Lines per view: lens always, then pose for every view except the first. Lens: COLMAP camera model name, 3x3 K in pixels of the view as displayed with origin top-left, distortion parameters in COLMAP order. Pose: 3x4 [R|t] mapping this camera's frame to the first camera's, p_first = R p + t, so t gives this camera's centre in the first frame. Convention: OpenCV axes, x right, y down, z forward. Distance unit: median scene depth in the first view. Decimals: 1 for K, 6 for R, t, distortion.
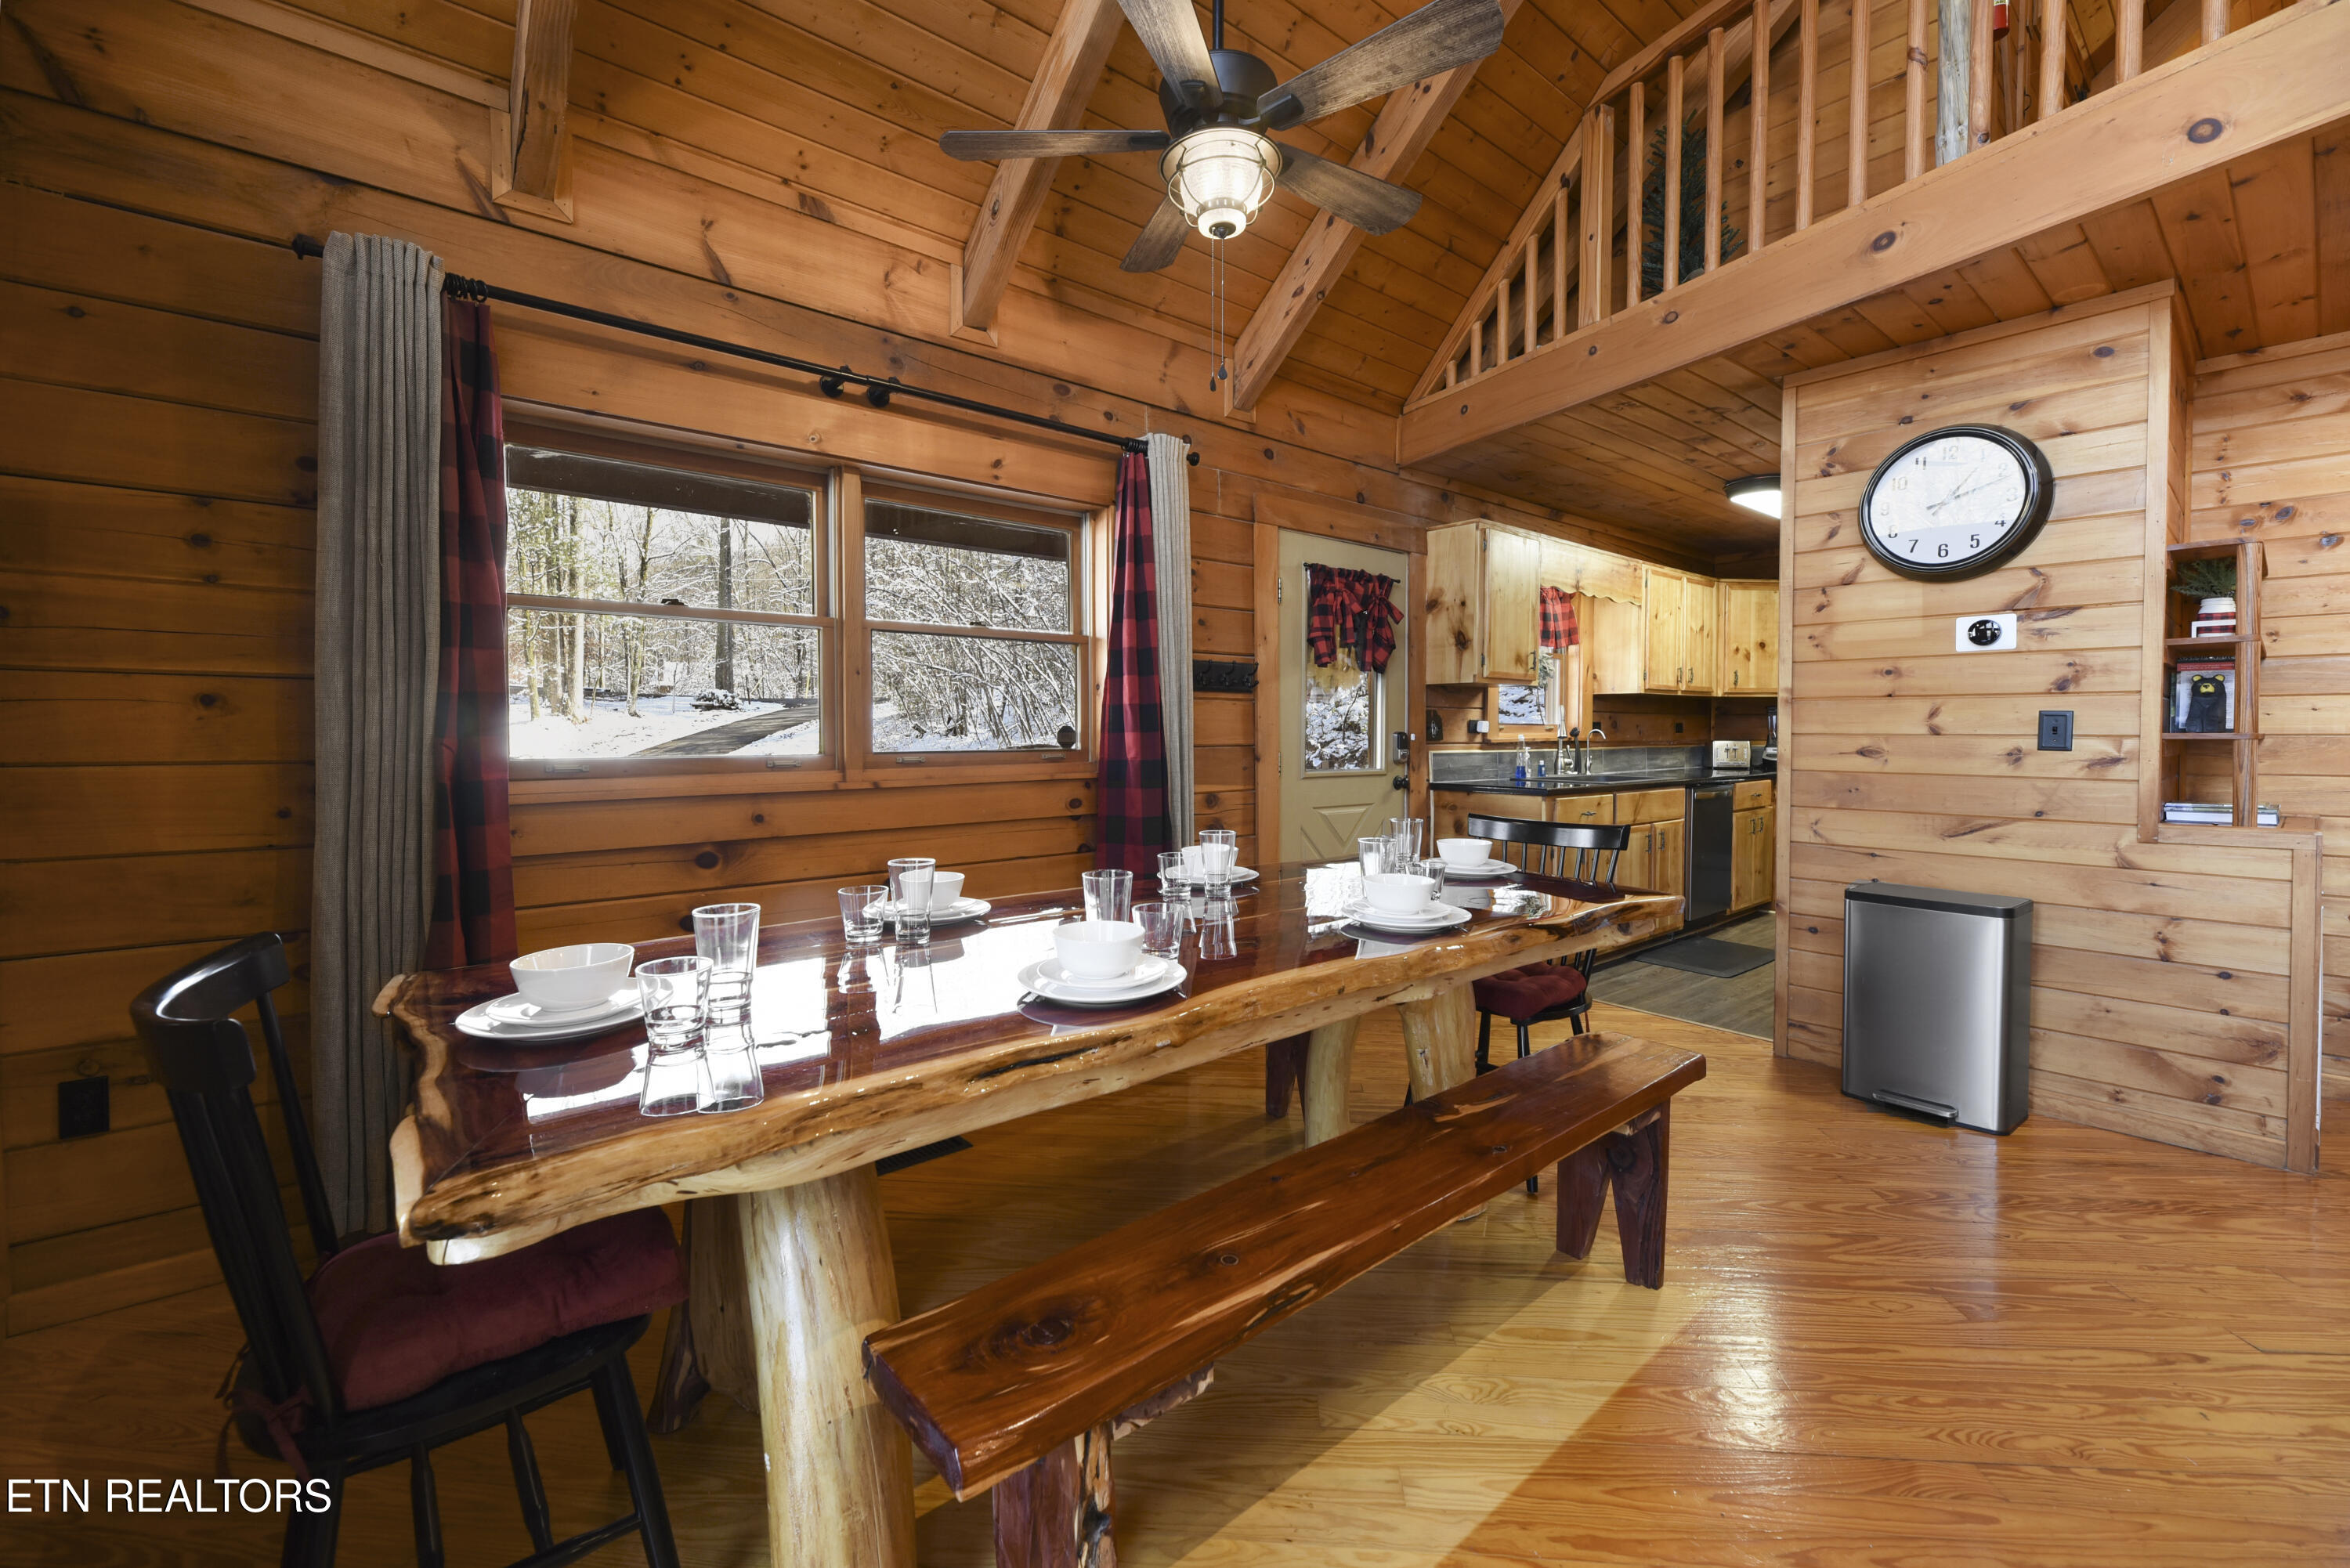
lens RADIAL K [[970.0, 0, 1175.5], [0, 970.0, 749.4], [0, 0, 1]] dist [-0.002407, -0.000899]
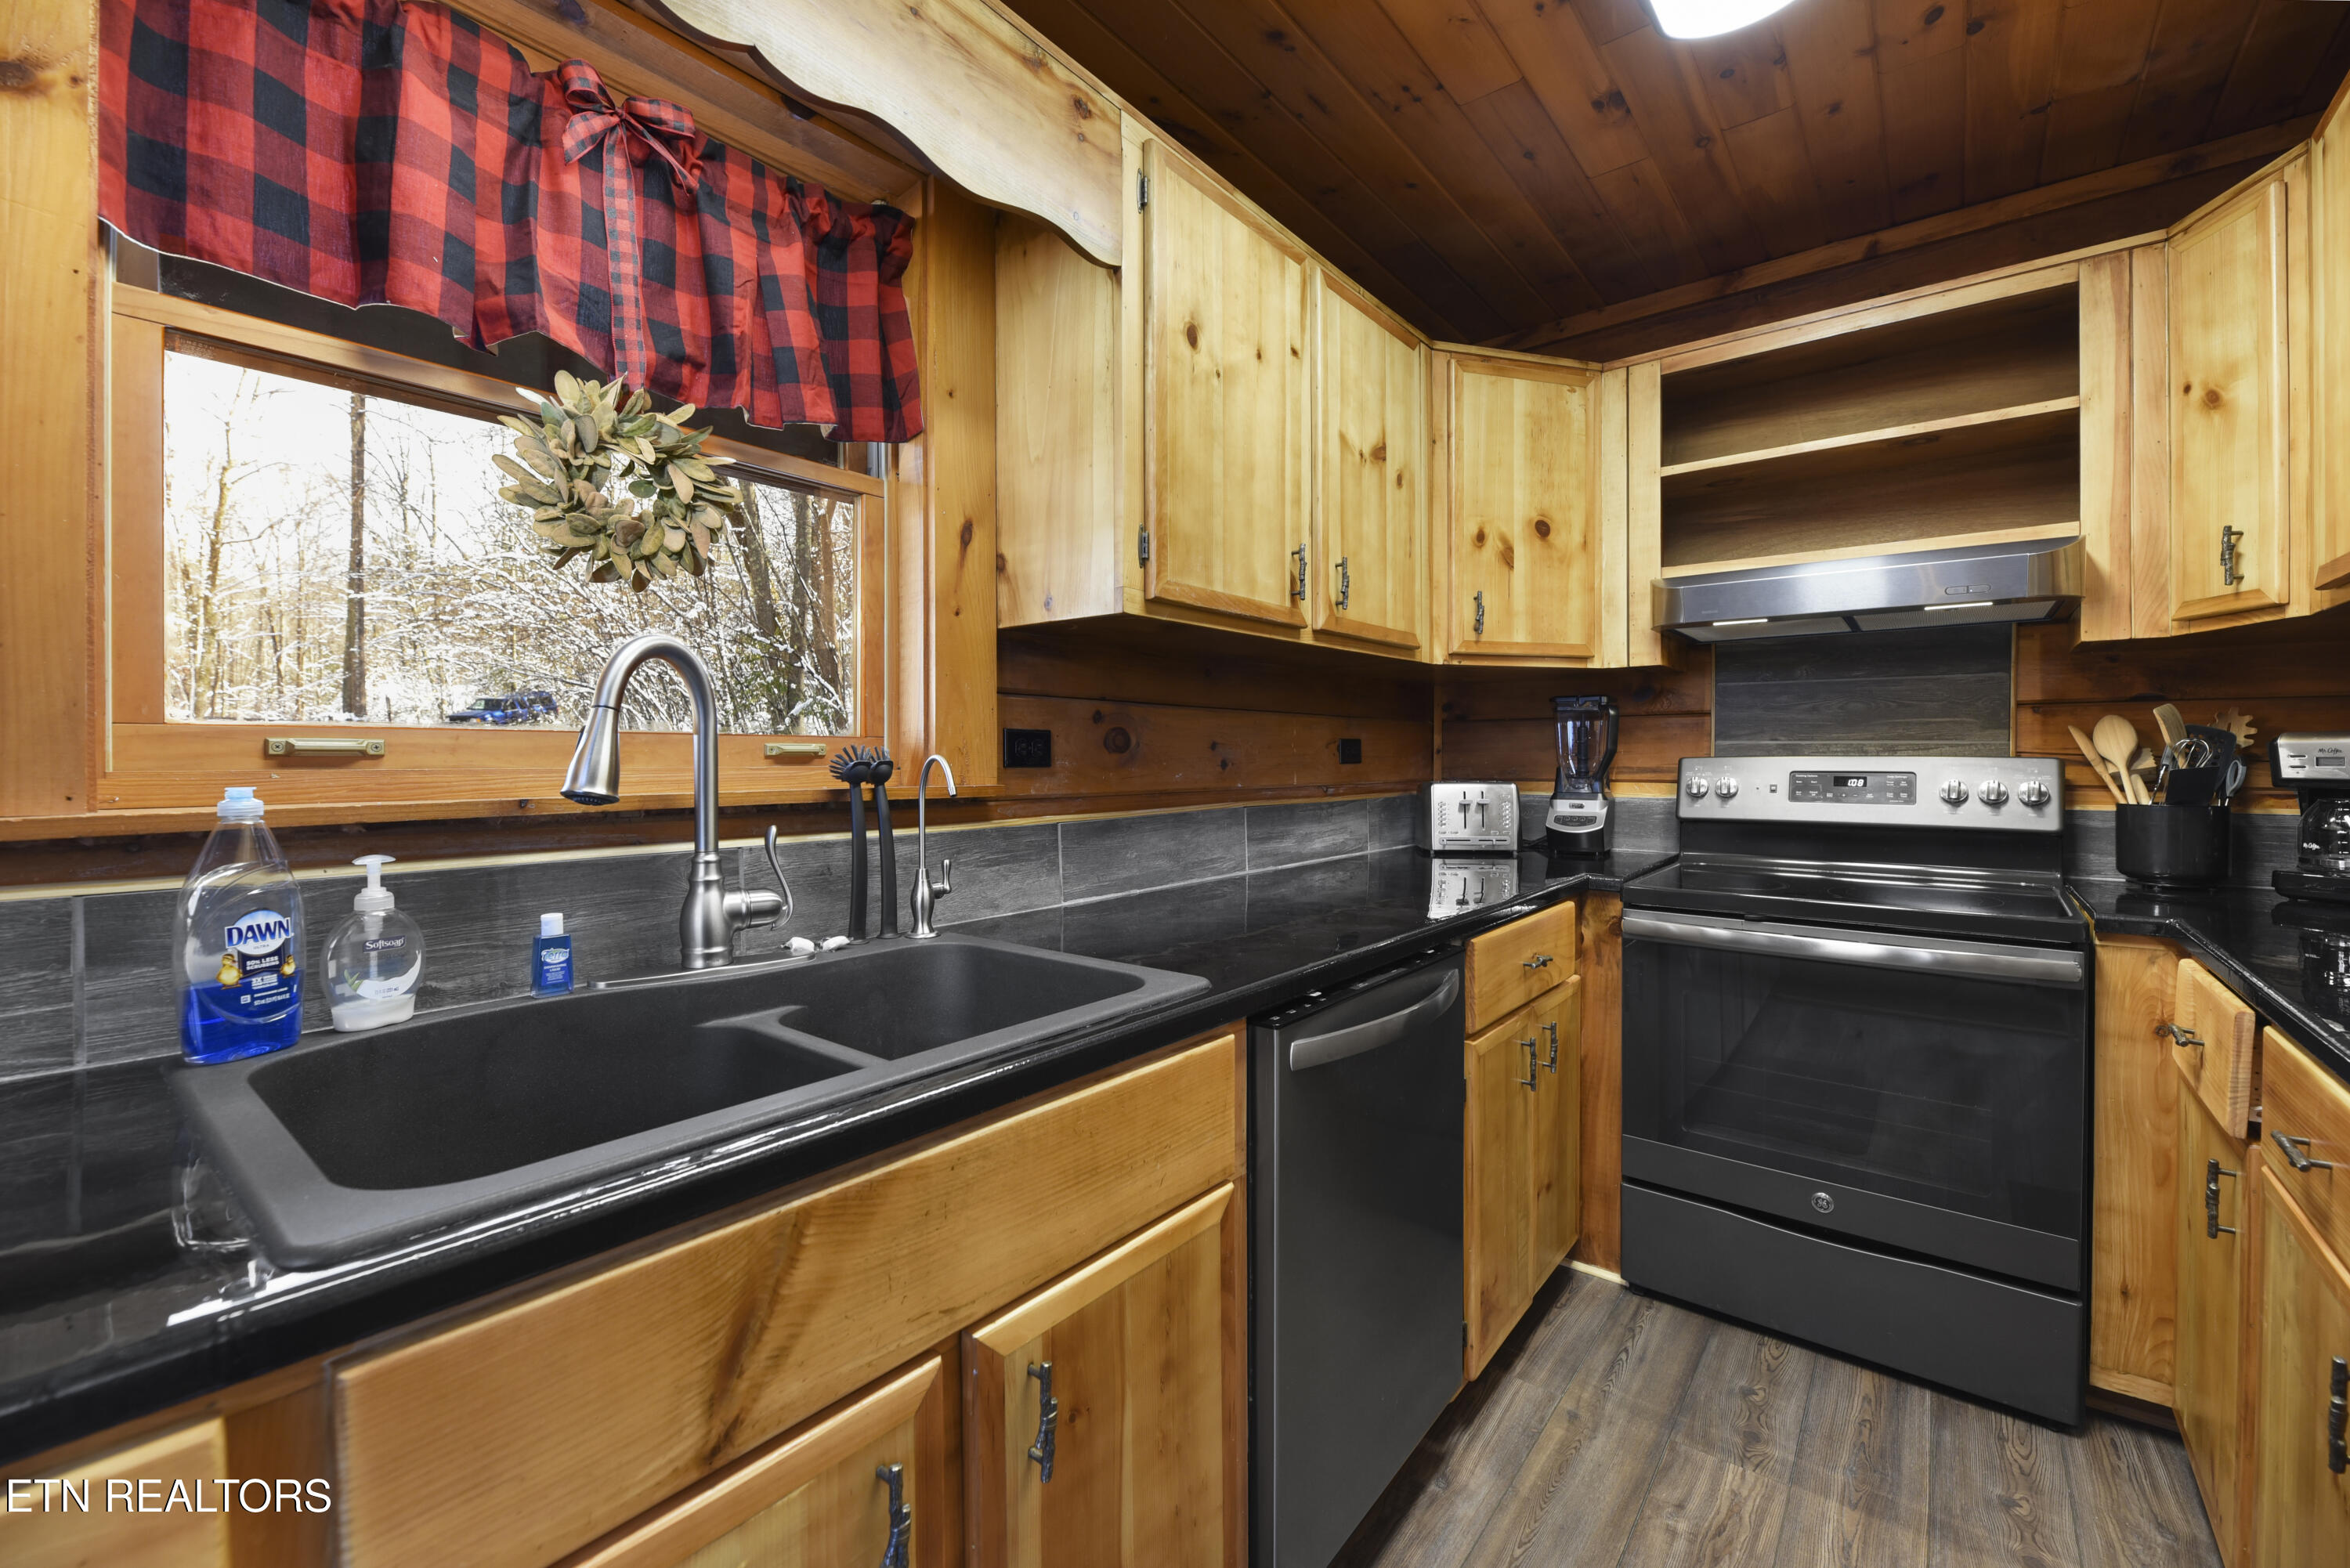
lens RADIAL K [[959.6, 0, 1168.1], [0, 959.6, 750.0], [0, 0, 1]] dist [-0.012418, -0.000589]
pose [[0.982168, -0.001938, 0.187996, 0.626702], [0.007328, 0.999582, -0.027980, -0.020592], [-0.187863, 0.028859, 0.981771, 1.061166]]
